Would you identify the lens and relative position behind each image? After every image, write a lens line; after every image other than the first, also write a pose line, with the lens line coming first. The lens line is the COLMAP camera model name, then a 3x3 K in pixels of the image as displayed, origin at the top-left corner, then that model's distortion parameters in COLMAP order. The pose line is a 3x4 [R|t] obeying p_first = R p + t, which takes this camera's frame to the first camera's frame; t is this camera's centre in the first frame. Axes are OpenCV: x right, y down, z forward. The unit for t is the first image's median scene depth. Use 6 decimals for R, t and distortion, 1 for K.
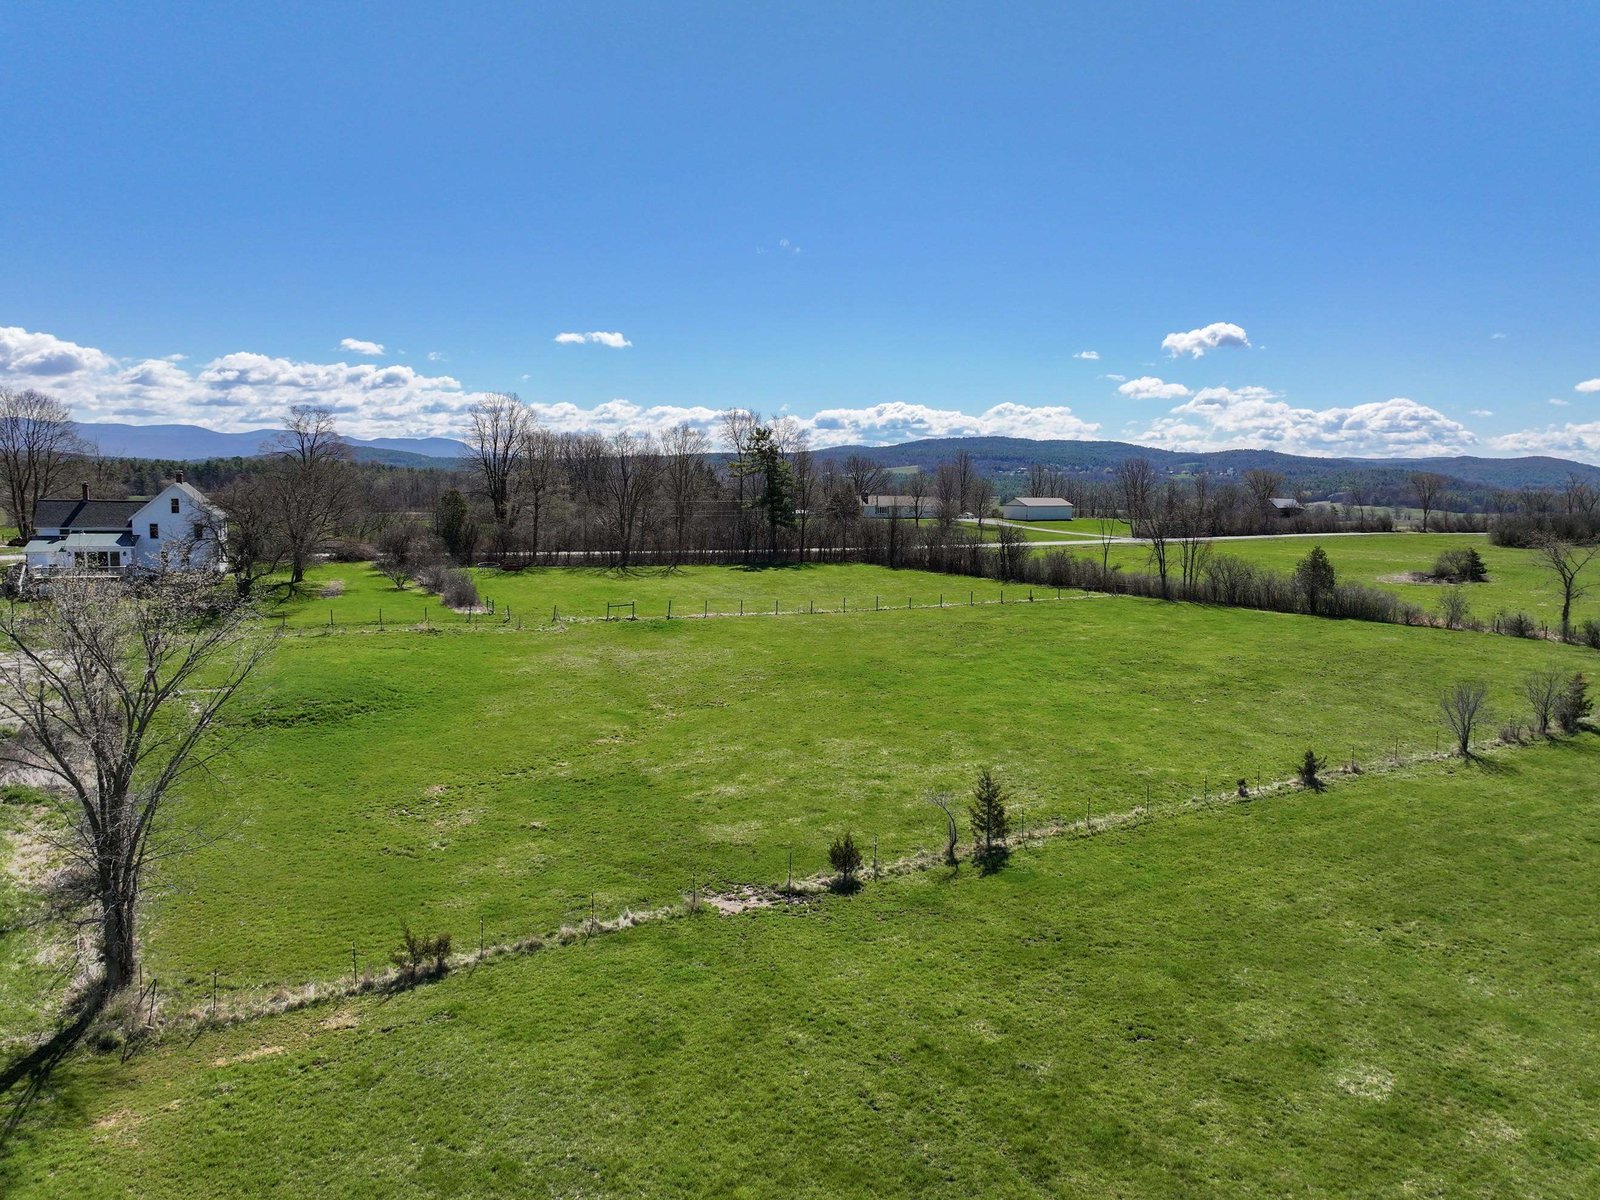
lens RADIAL K [[1133.7, 0, 807.4], [0, 1133.7, 599.3], [0, 0, 1]] dist [0.001737, 0.011660]
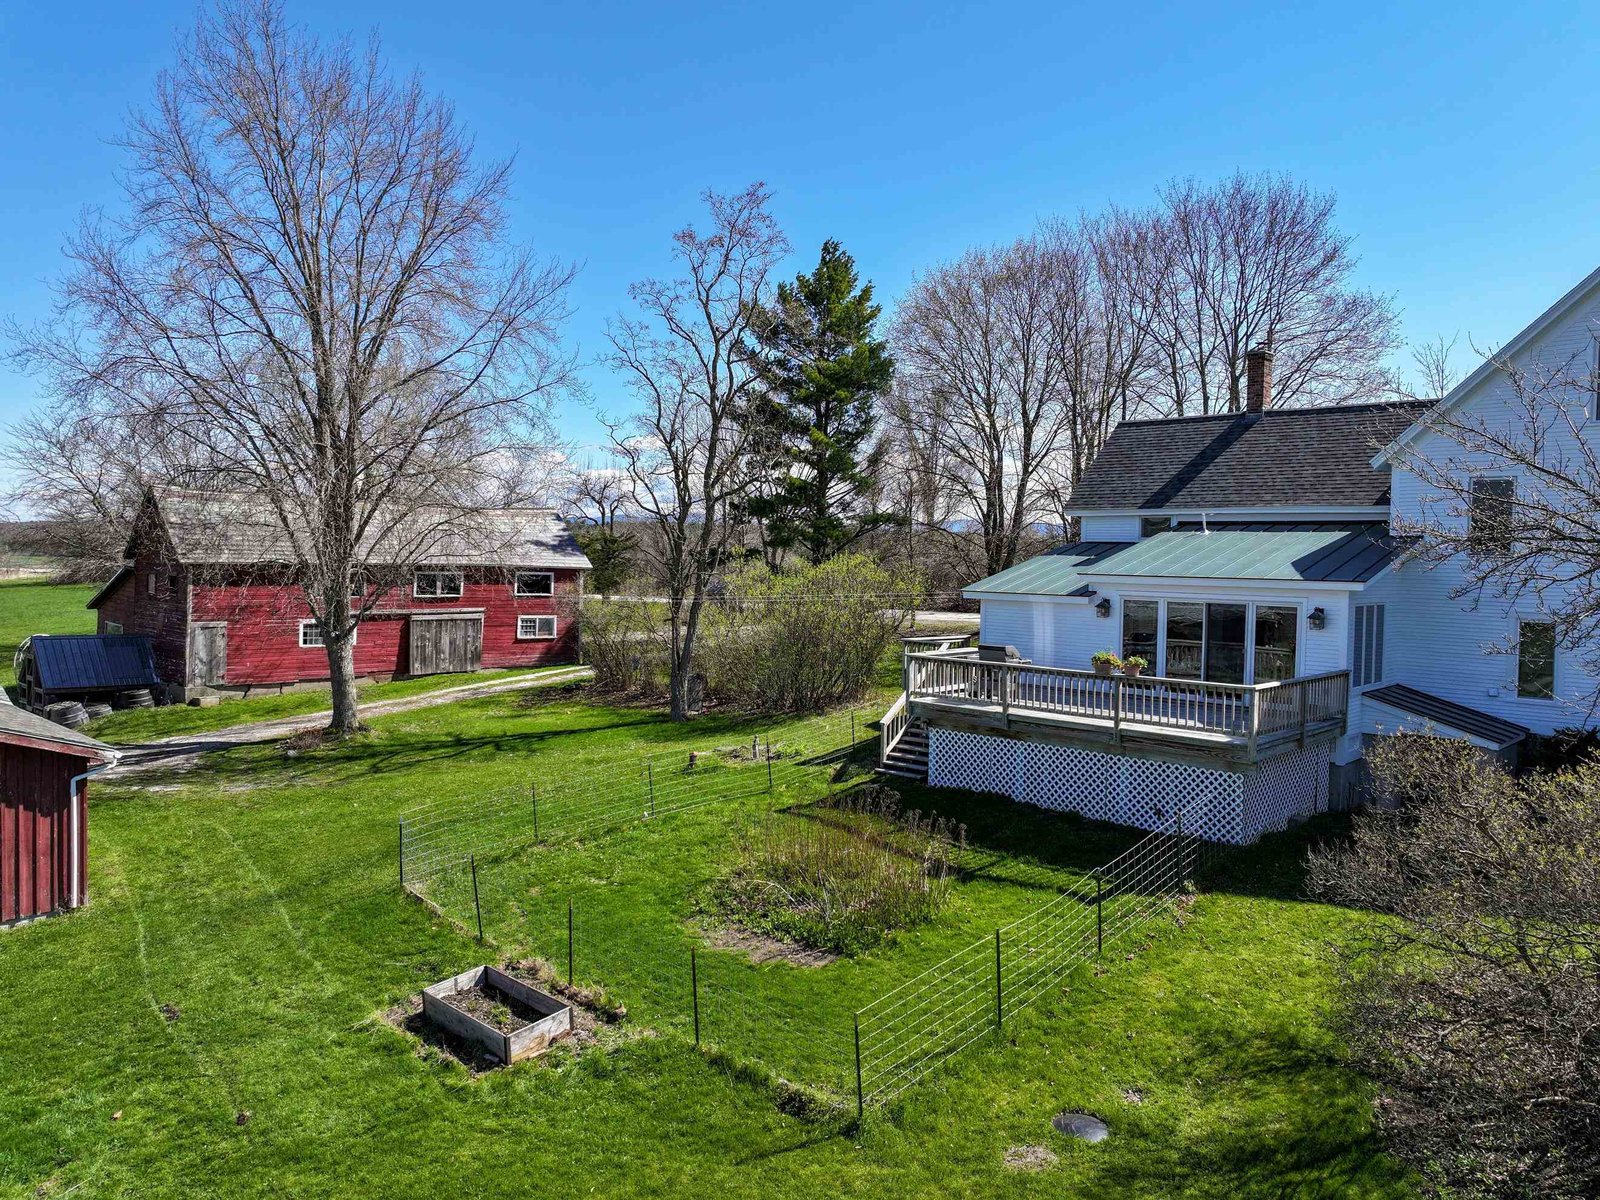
lens RADIAL K [[1117.0, 0, 804.7], [0, 1117.0, 594.1], [0, 0, 1]] dist [0.003131, 0.002148]
pose [[0.395827, 0.021266, -0.918079, -0.449903], [-0.105238, 0.994196, -0.022344, -0.030046], [0.912275, 0.105461, 0.395768, 0.827146]]
